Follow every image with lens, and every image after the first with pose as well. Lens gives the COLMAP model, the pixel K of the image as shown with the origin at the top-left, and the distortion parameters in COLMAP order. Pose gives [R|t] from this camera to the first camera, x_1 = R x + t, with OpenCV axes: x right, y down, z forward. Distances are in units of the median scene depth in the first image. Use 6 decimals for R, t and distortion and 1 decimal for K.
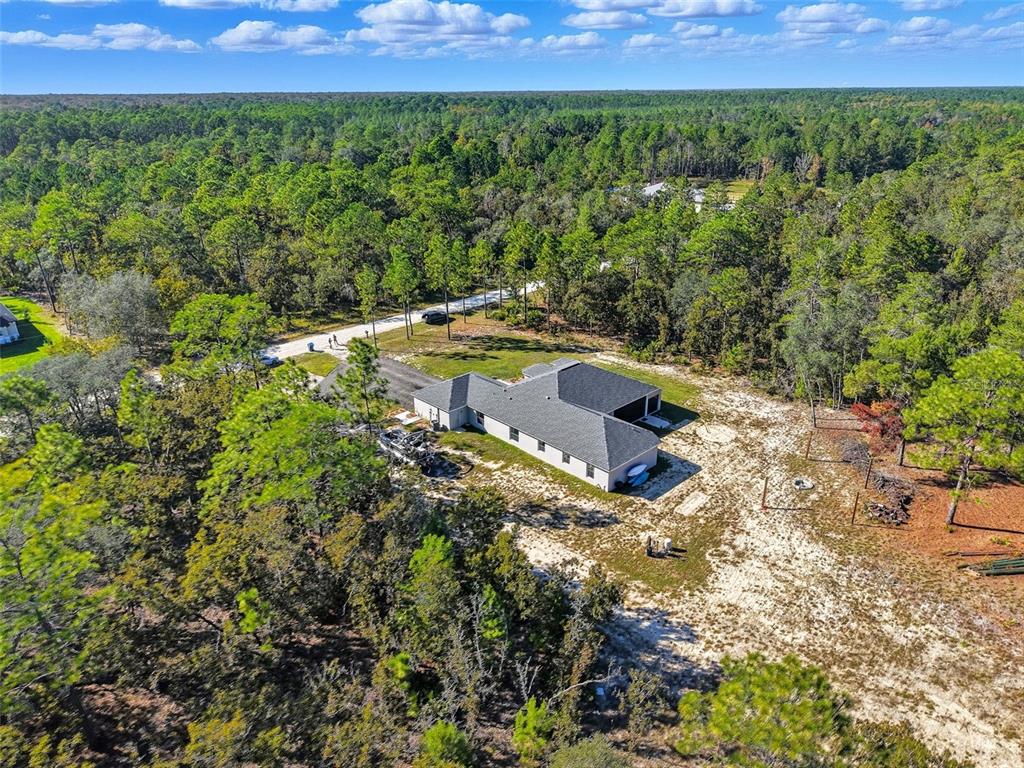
lens RADIAL K [[650.8, 0, 534.5], [0, 650.8, 381.5], [0, 0, 1]] dist [0.022169, -0.000483]
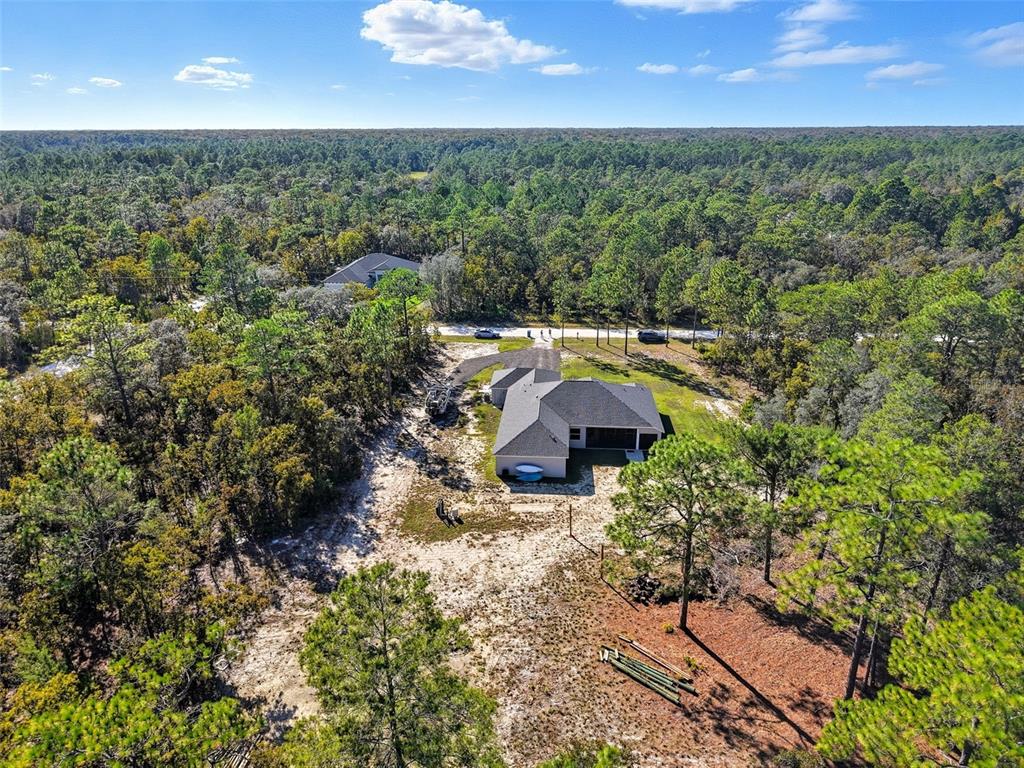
lens RADIAL K [[650.8, 0, 534.5], [0, 650.8, 381.5], [0, 0, 1]] dist [0.022169, -0.000483]
pose [[0.677637, 0.253043, -0.690490, 0.937636], [-0.287443, 0.955379, 0.068024, -0.090462], [0.676893, 0.152381, 0.720136, 0.180772]]
